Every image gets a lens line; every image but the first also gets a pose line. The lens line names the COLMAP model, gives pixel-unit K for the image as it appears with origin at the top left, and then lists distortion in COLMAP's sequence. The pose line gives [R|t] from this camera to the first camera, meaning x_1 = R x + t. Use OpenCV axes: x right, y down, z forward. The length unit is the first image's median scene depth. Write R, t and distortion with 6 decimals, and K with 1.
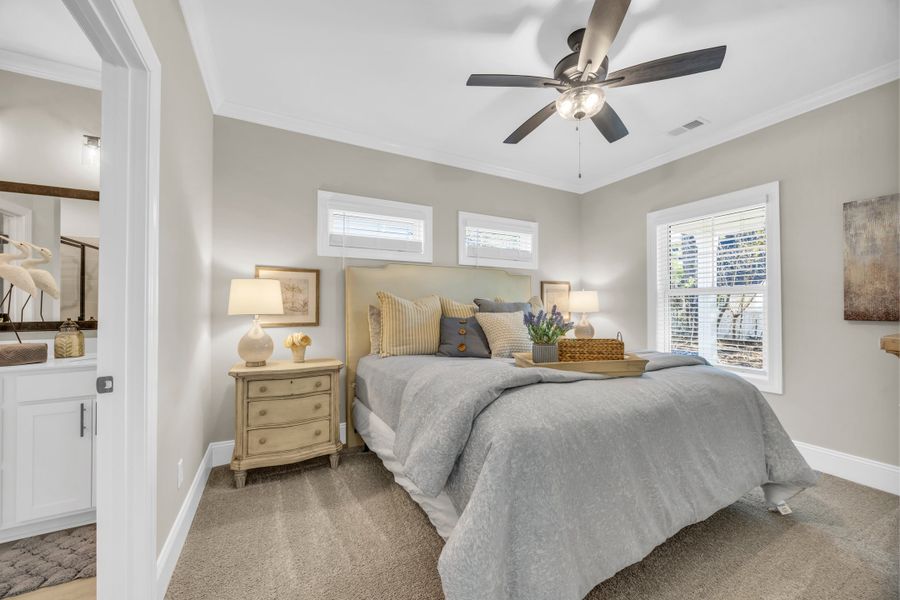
lens RADIAL K [[341.3, 0, 450.4], [0, 341.3, 304.0], [0, 0, 1]] dist [-0.001560, -0.000450]
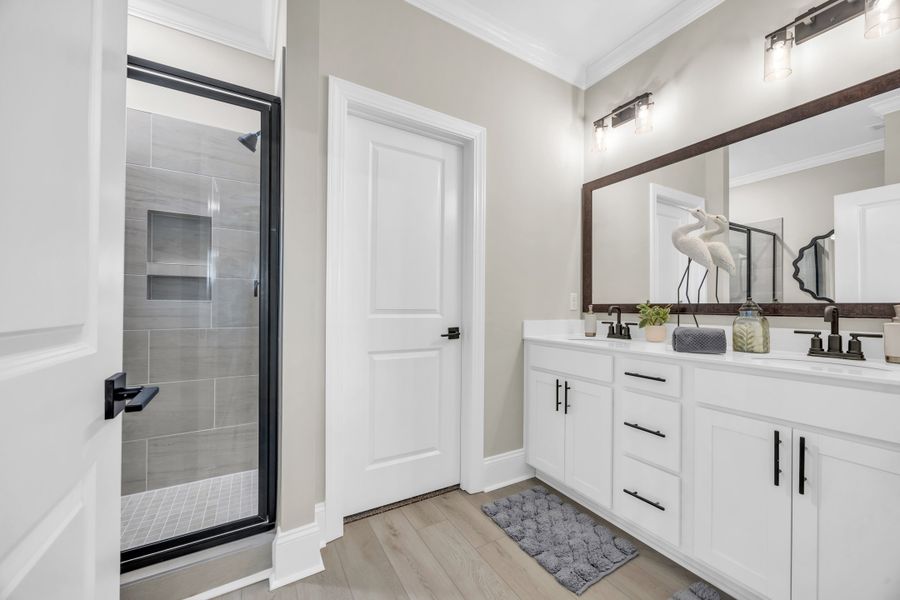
lens RADIAL K [[341.3, 0, 450.4], [0, 341.3, 304.0], [0, 0, 1]] dist [-0.001560, -0.000450]
pose [[0.046587, -0.005912, -0.998897, -0.422907], [-0.000948, 0.999982, -0.005963, 0.058744], [0.998914, 0.001225, 0.046581, 0.328503]]
